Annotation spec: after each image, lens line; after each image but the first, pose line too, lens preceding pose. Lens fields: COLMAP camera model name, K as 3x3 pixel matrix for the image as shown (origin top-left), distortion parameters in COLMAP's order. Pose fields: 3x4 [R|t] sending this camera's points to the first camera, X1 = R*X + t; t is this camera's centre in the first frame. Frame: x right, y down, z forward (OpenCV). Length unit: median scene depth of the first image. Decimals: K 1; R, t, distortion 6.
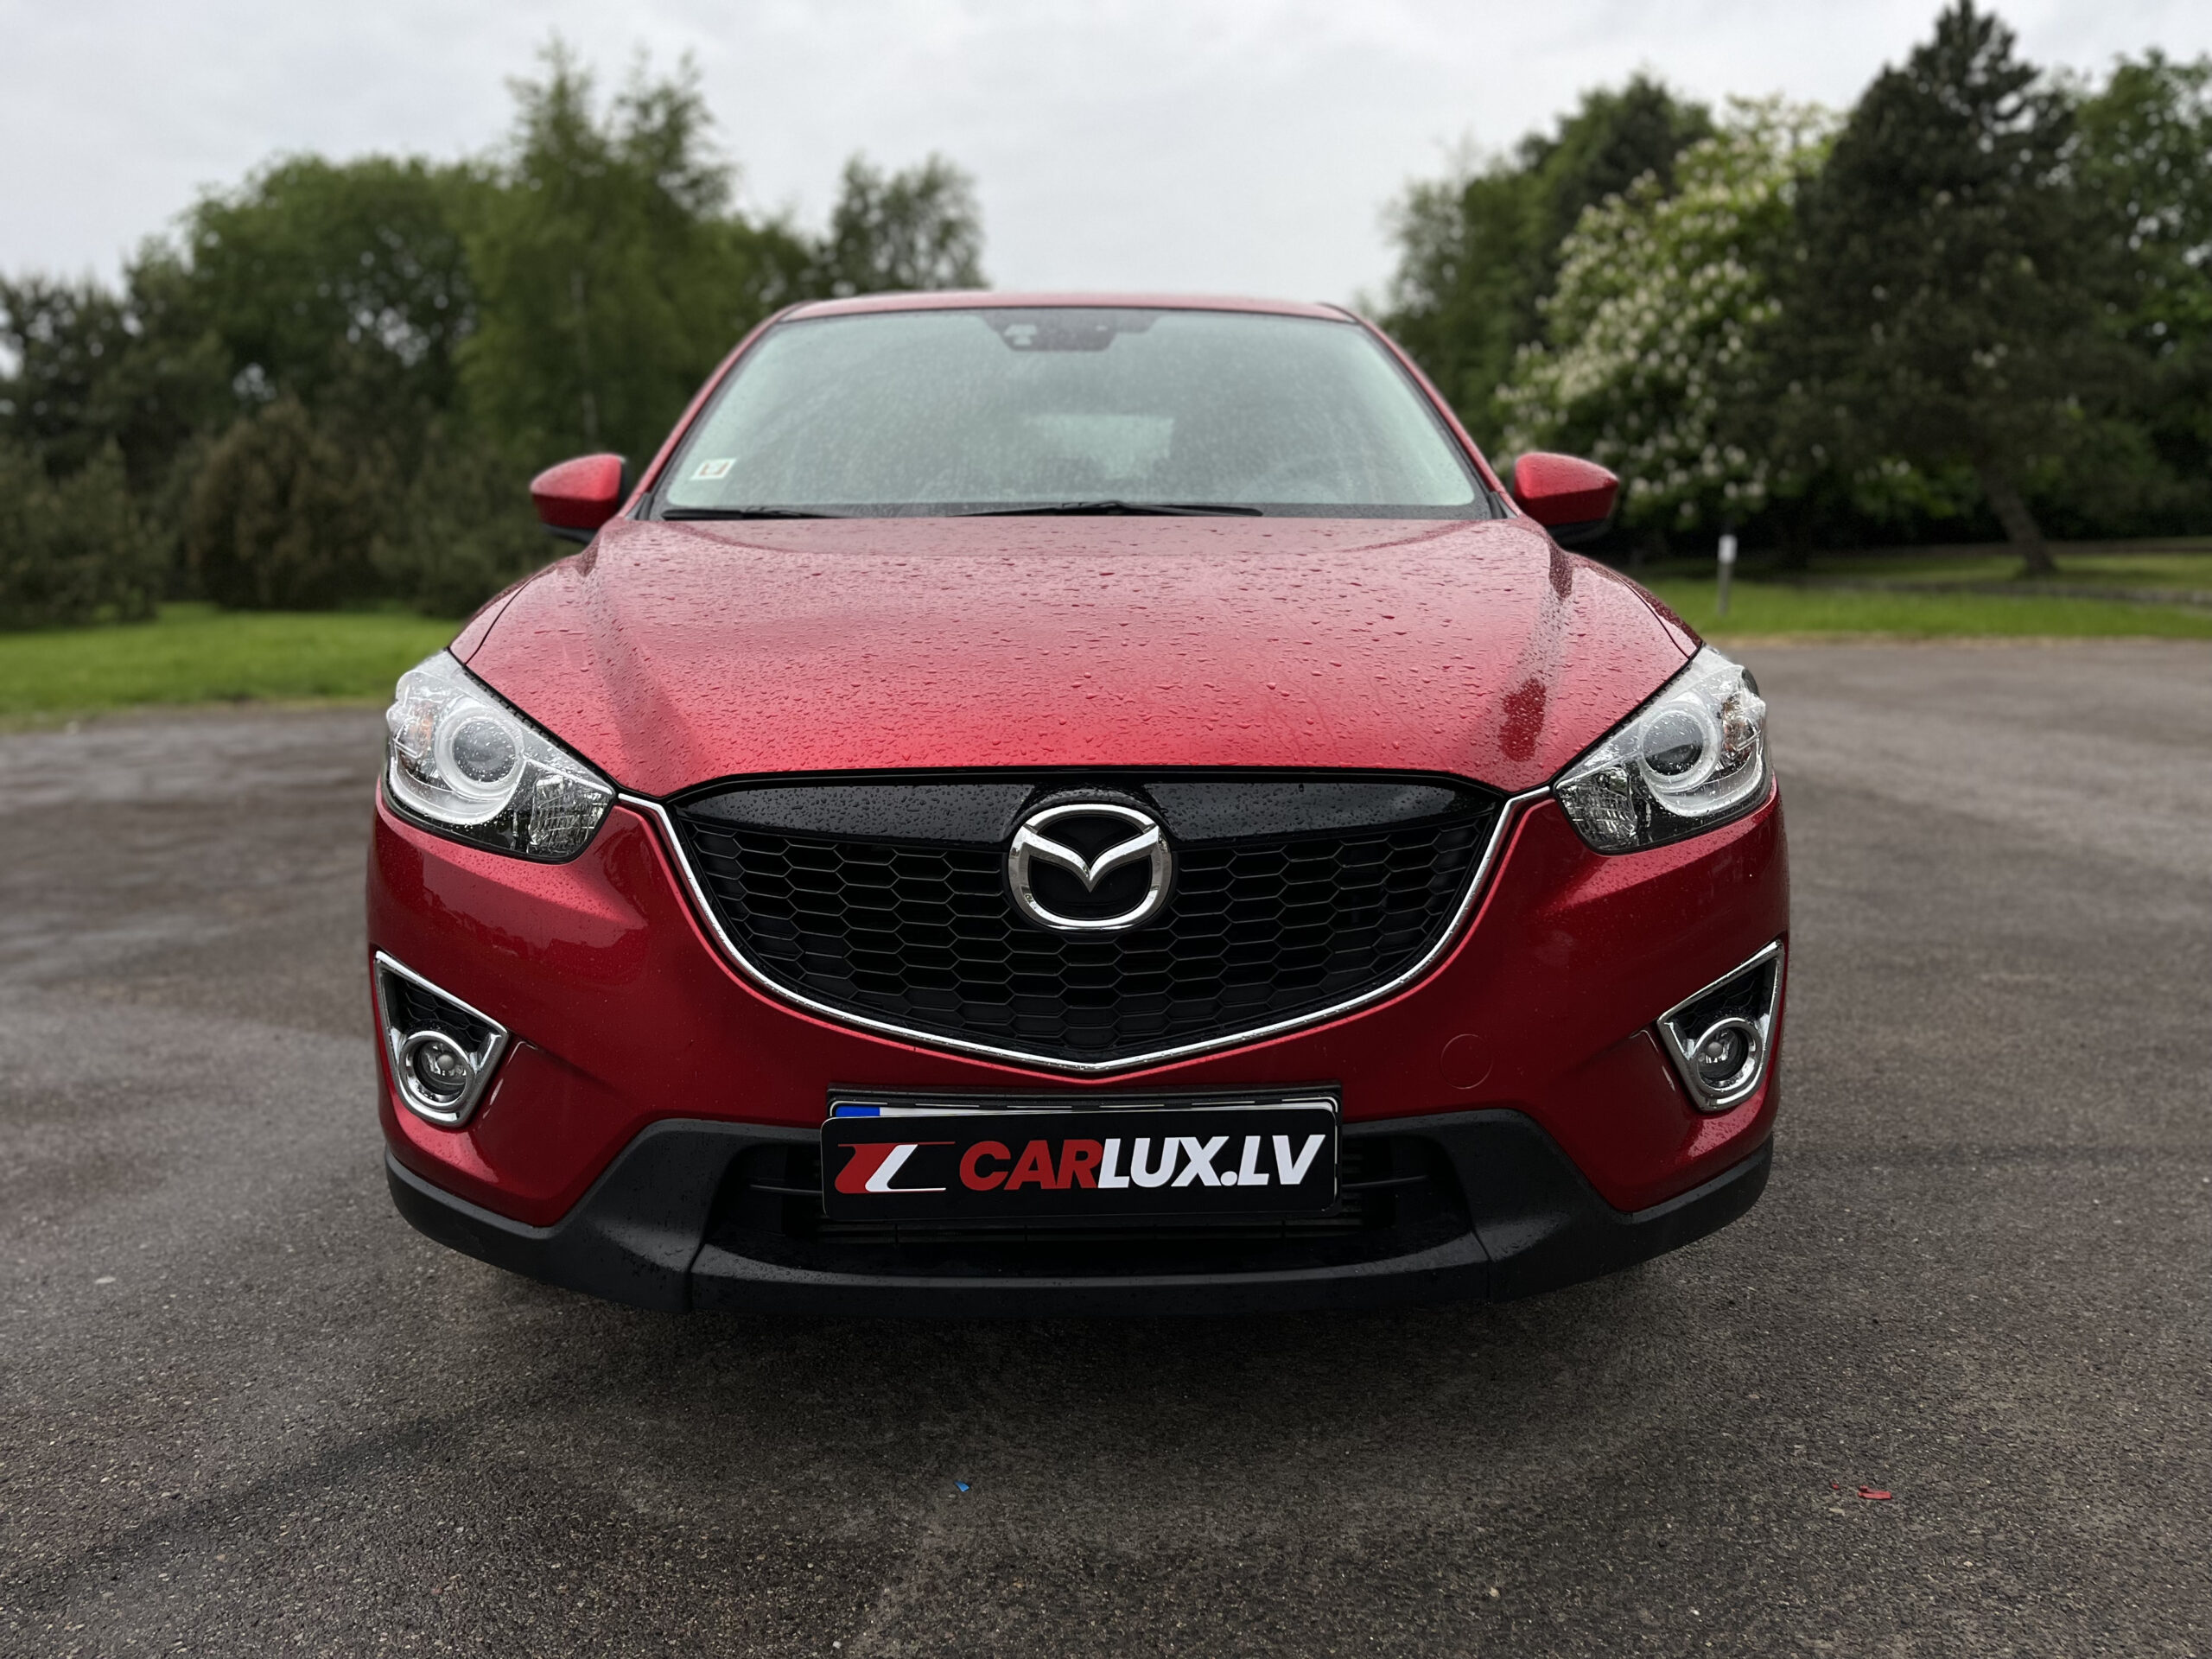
lens RADIAL K [[1690.2, 0, 1106.0], [0, 1690.2, 829.5], [0, 0, 1]] dist [0.107867, -0.147493]
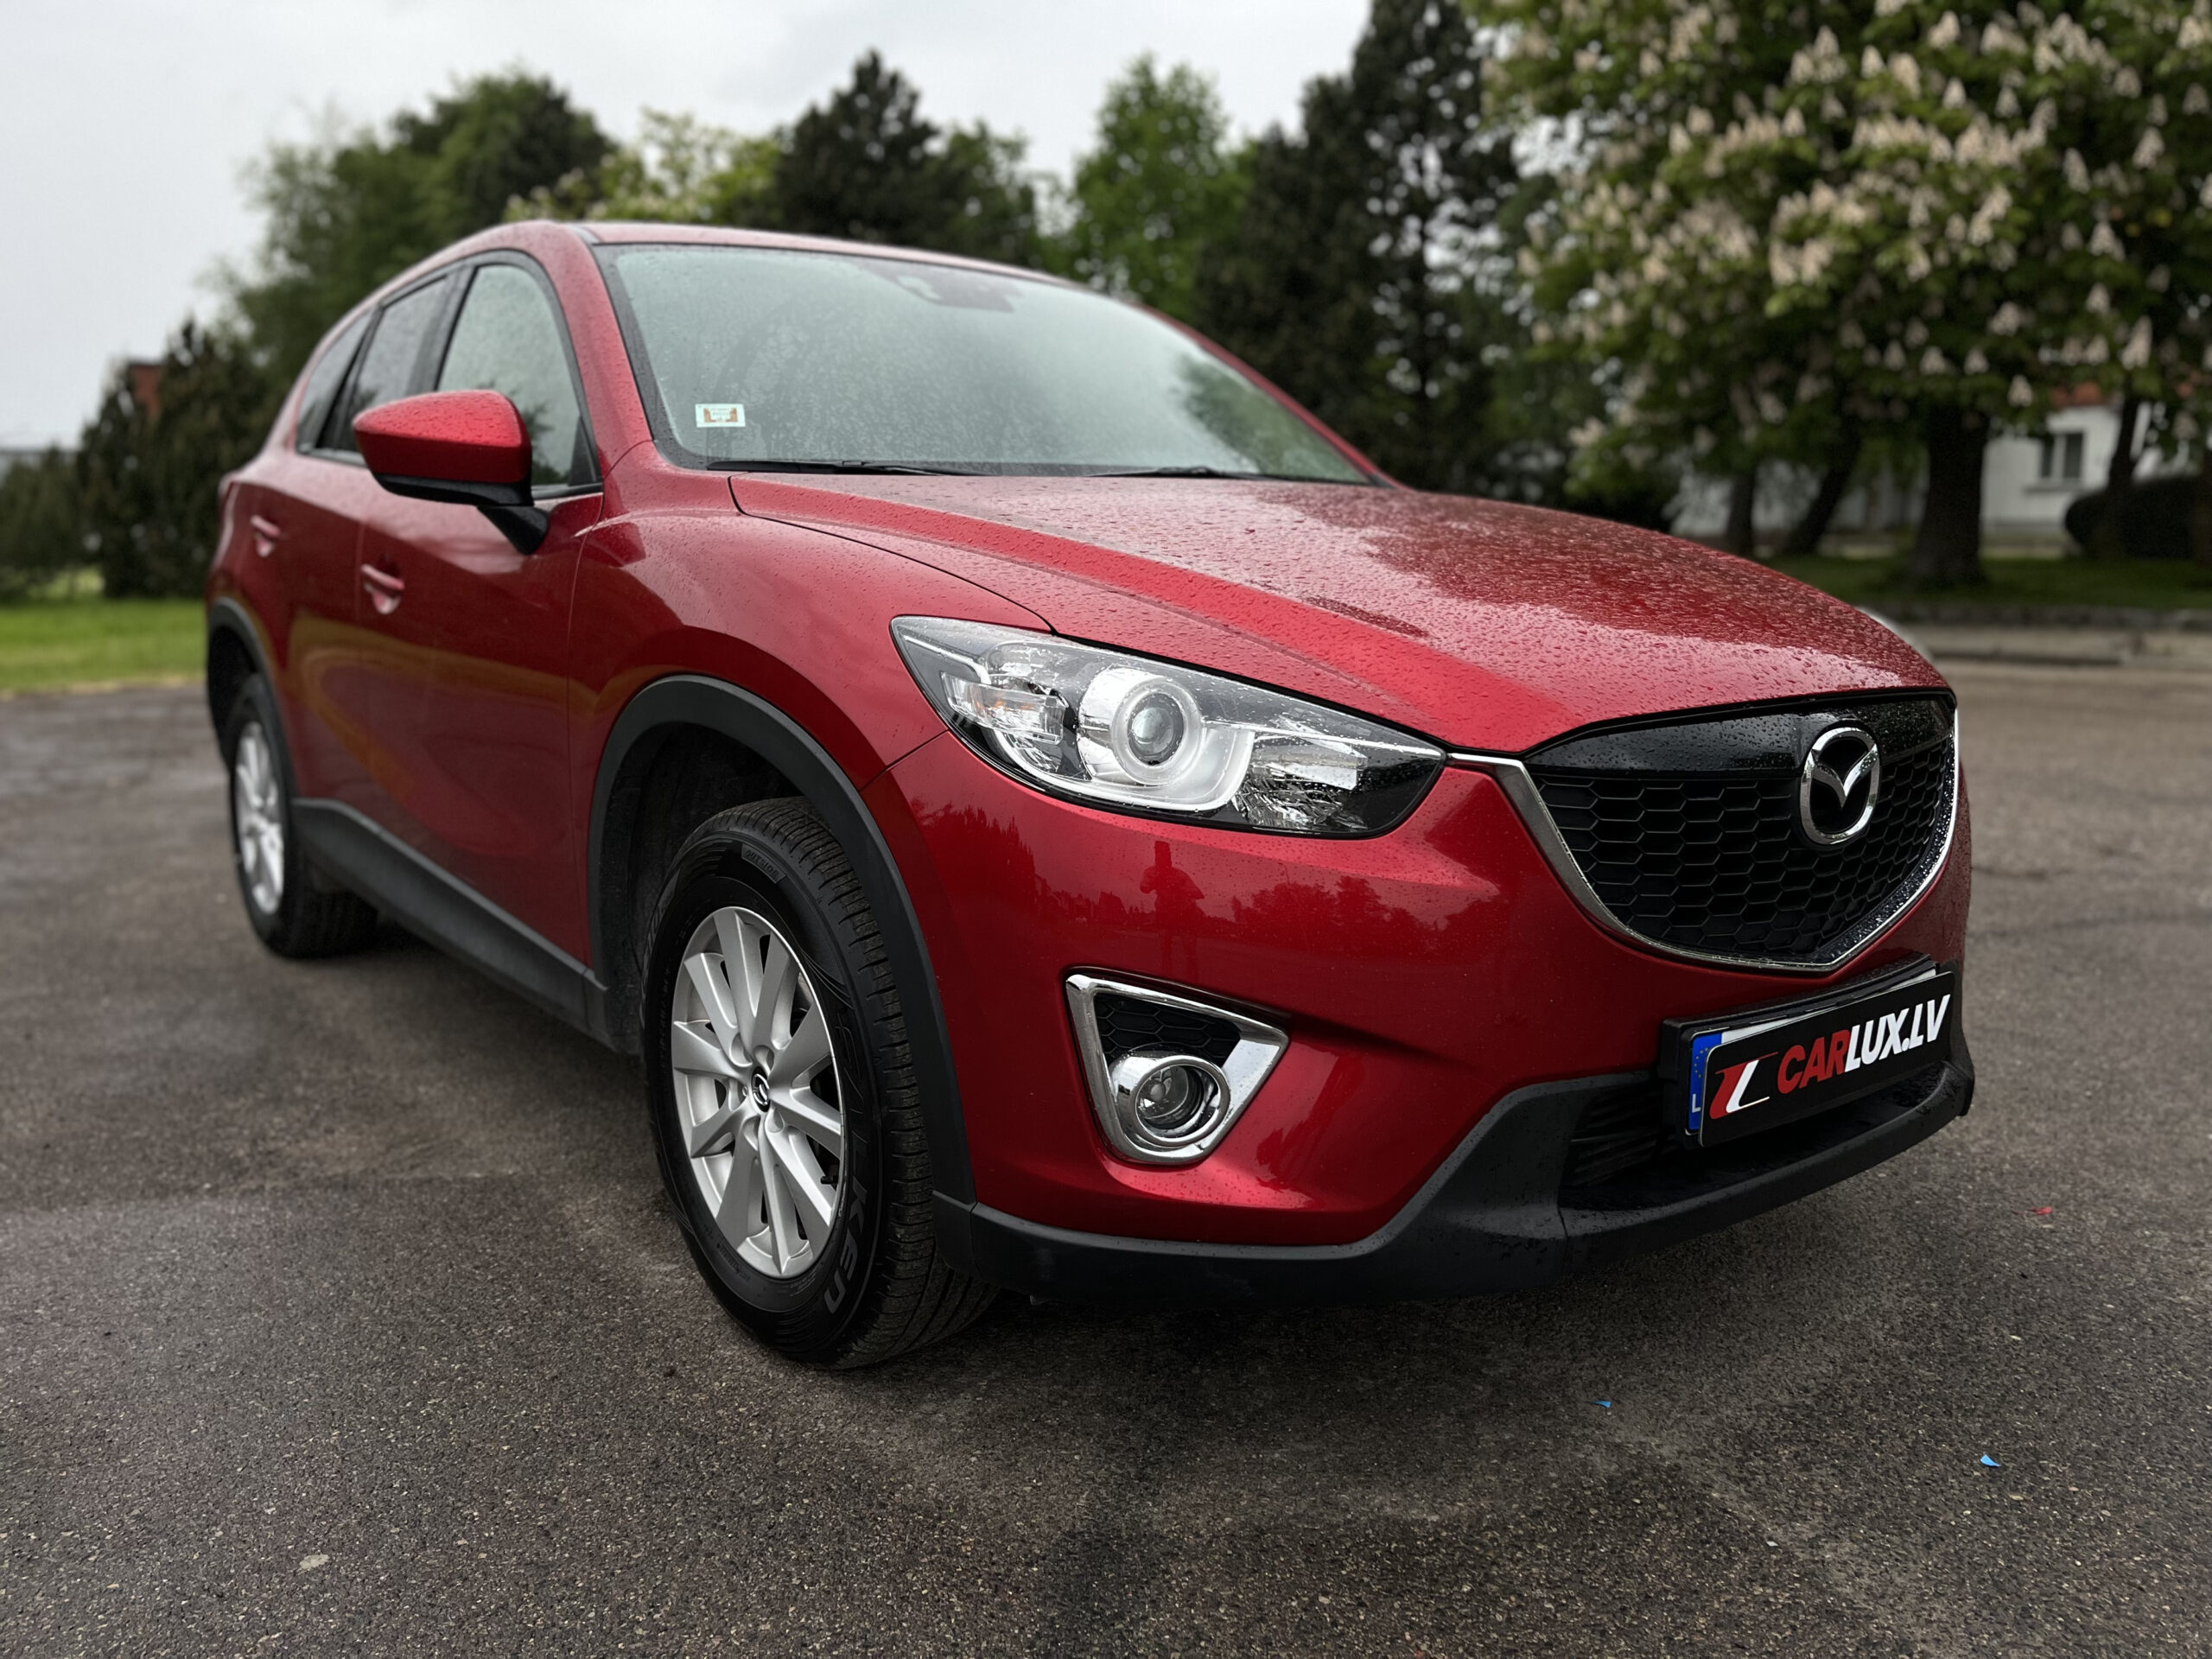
lens RADIAL K [[1690.2, 0, 1106.0], [0, 1690.2, 829.5], [0, 0, 1]] dist [0.107867, -0.147493]
pose [[0.799968, -0.094717, 0.592520, -0.067899], [0.095375, 0.994981, 0.030285, -0.001785], [-0.592415, 0.032285, 0.804986, 0.024537]]
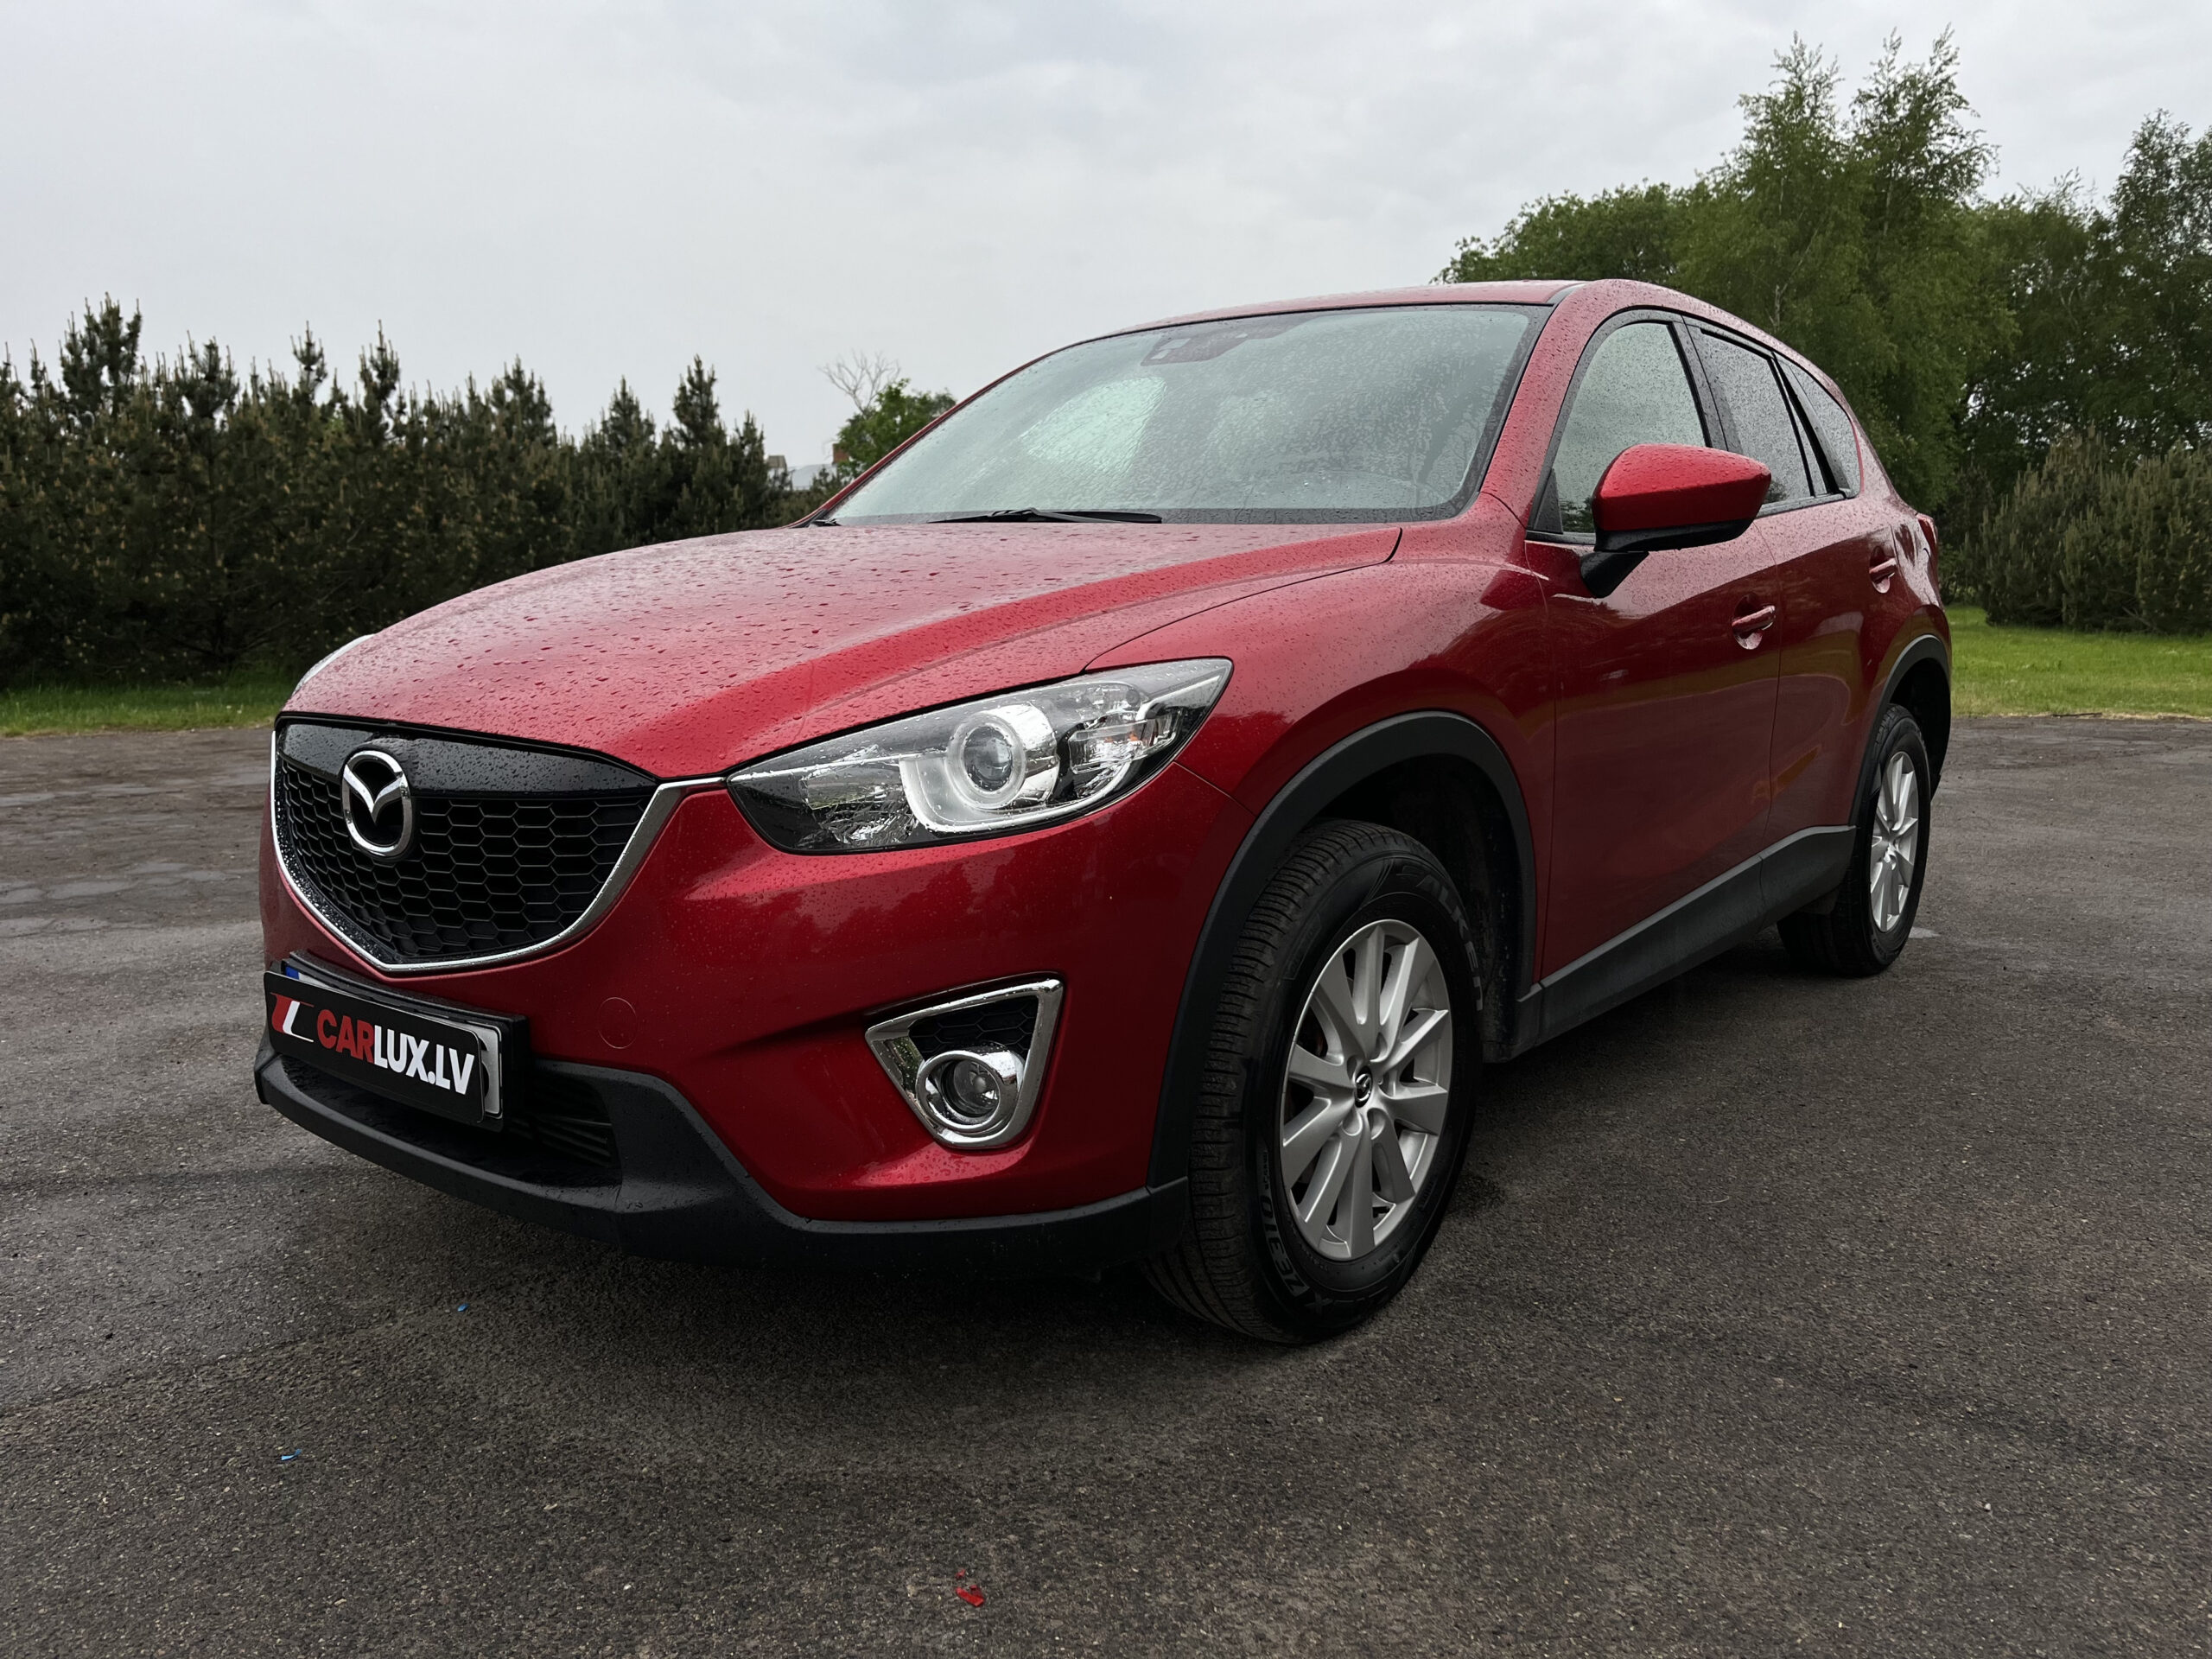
lens RADIAL K [[1696.1, 0, 1106.0], [0, 1696.1, 829.5], [0, 0, 1]] dist [0.120961, -0.220373]
pose [[0.749148, 0.103284, -0.654301, 0.077786], [-0.109940, 0.993456, 0.030945, -0.003587], [0.653216, 0.048751, 0.755601, 0.025677]]
